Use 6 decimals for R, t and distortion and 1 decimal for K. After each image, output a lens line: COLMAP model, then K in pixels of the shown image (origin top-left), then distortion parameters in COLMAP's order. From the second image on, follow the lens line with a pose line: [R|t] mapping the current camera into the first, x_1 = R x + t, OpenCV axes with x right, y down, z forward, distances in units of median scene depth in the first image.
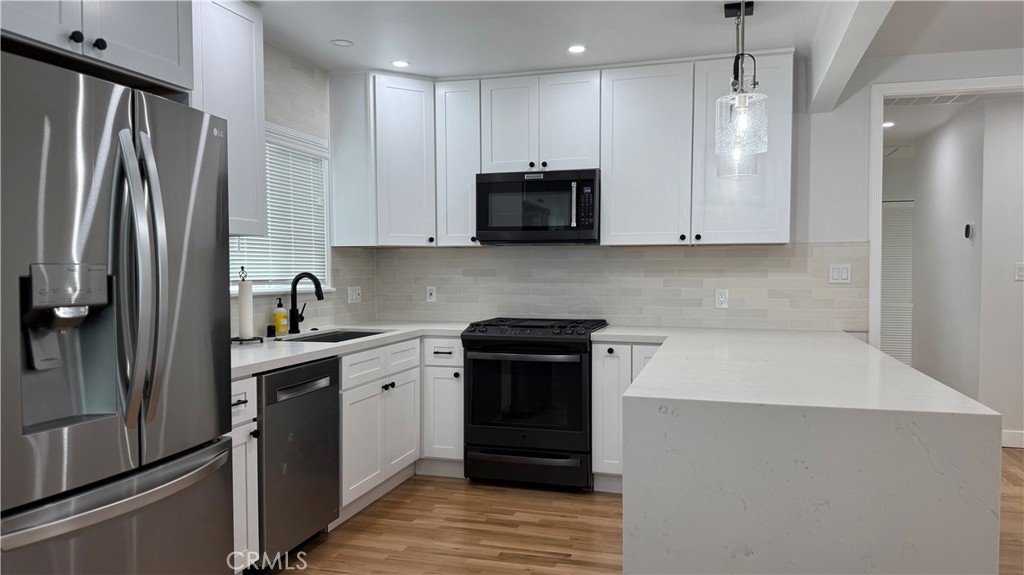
lens RADIAL K [[708.2, 0, 513.6], [0, 708.2, 291.8], [0, 0, 1]] dist [0.102372, -0.147220]
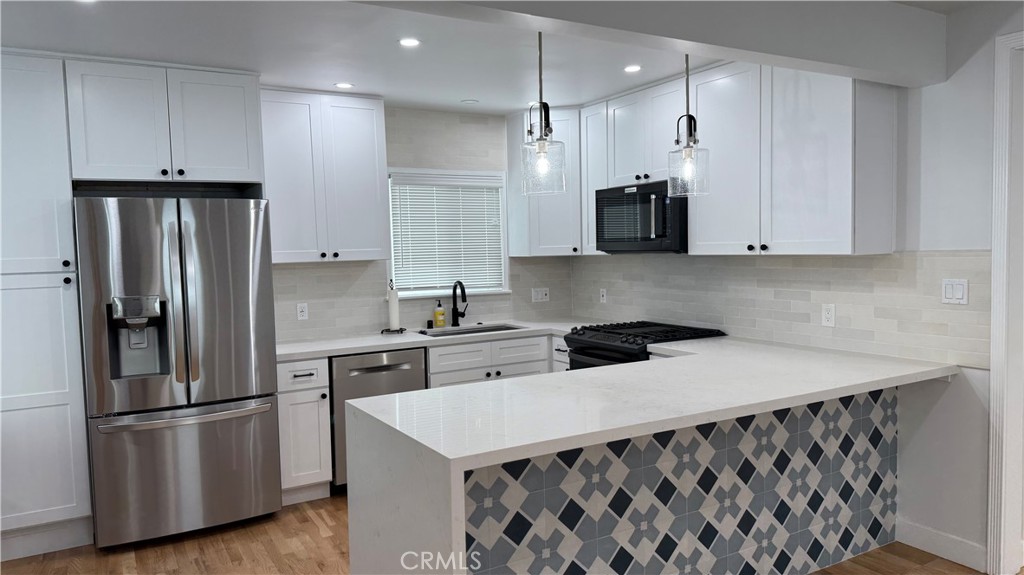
lens RADIAL K [[708.2, 0, 513.6], [0, 708.2, 291.8], [0, 0, 1]] dist [0.102372, -0.147220]
pose [[0.720506, 0.027618, -0.692899, 0.630685], [0.000775, 0.999174, 0.040631, -0.054978], [0.693449, -0.029811, 0.719889, 0.119926]]
